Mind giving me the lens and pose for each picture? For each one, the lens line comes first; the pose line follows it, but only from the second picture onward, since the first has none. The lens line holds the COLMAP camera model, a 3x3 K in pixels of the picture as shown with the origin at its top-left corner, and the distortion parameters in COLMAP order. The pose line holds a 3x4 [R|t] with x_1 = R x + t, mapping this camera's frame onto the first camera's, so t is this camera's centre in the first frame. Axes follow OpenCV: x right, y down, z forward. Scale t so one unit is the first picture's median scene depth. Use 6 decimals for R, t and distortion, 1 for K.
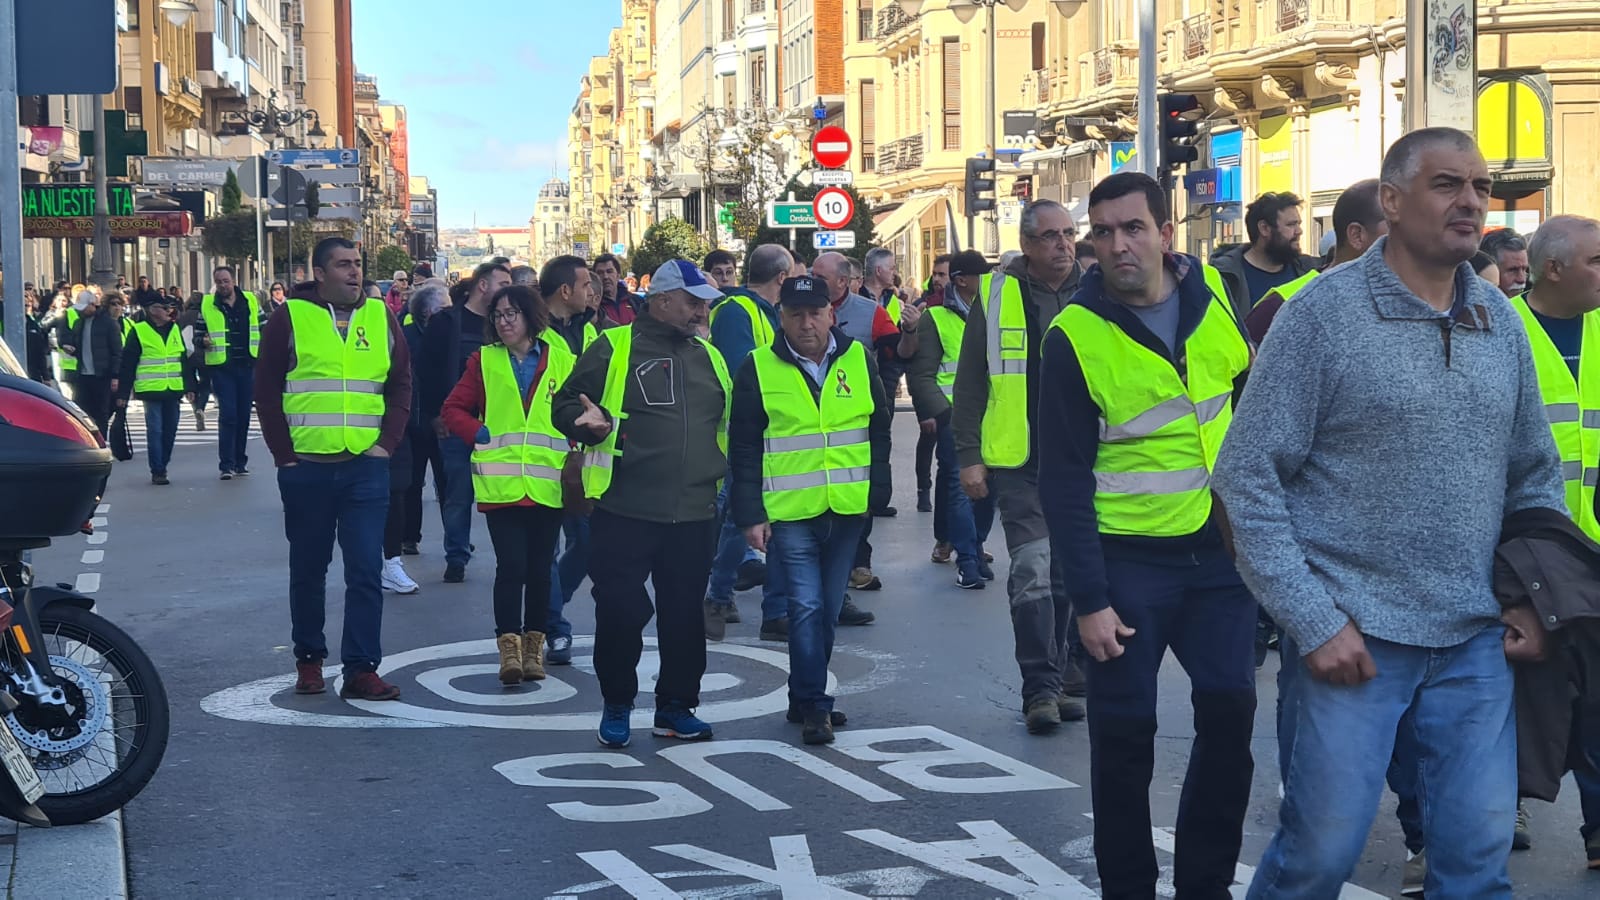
lens RADIAL K [[3624.9, 0, 841.3], [0, 3624.9, 533.1], [0, 0, 1]] dist [0.062984, 0.441192]
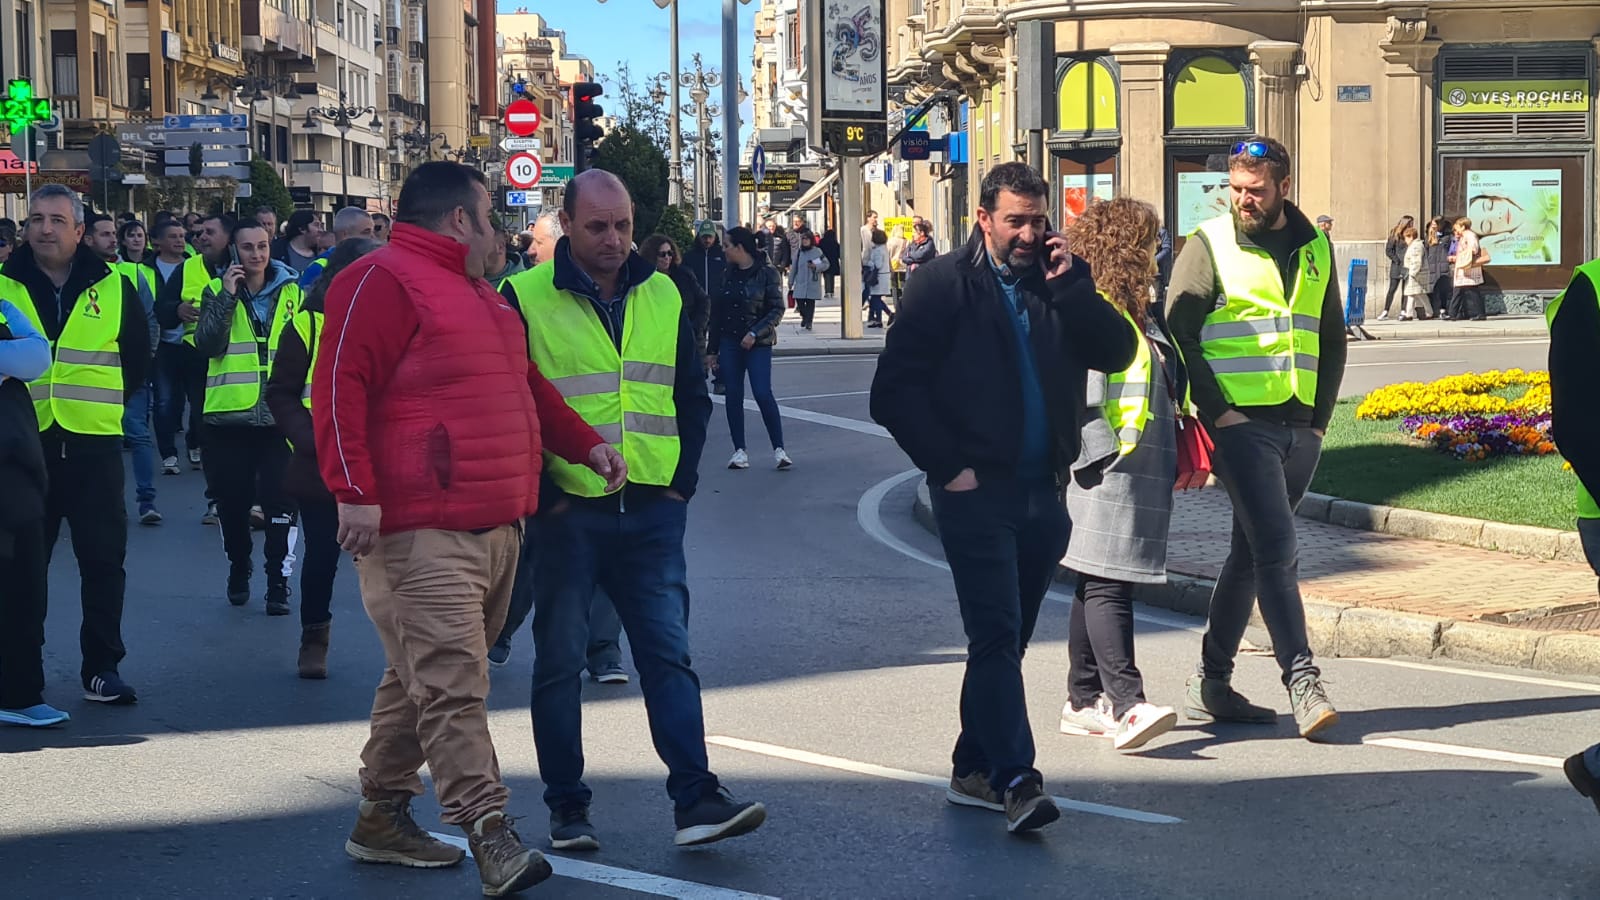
lens RADIAL K [[3624.9, 0, 841.3], [0, 3624.9, 533.1], [0, 0, 1]] dist [0.062984, 0.441192]
pose [[0.997364, 0.007116, -0.072209, 0.186769], [-0.006106, 0.999881, 0.014201, 0.008922], [0.072302, -0.013722, 0.997288, -0.149678]]
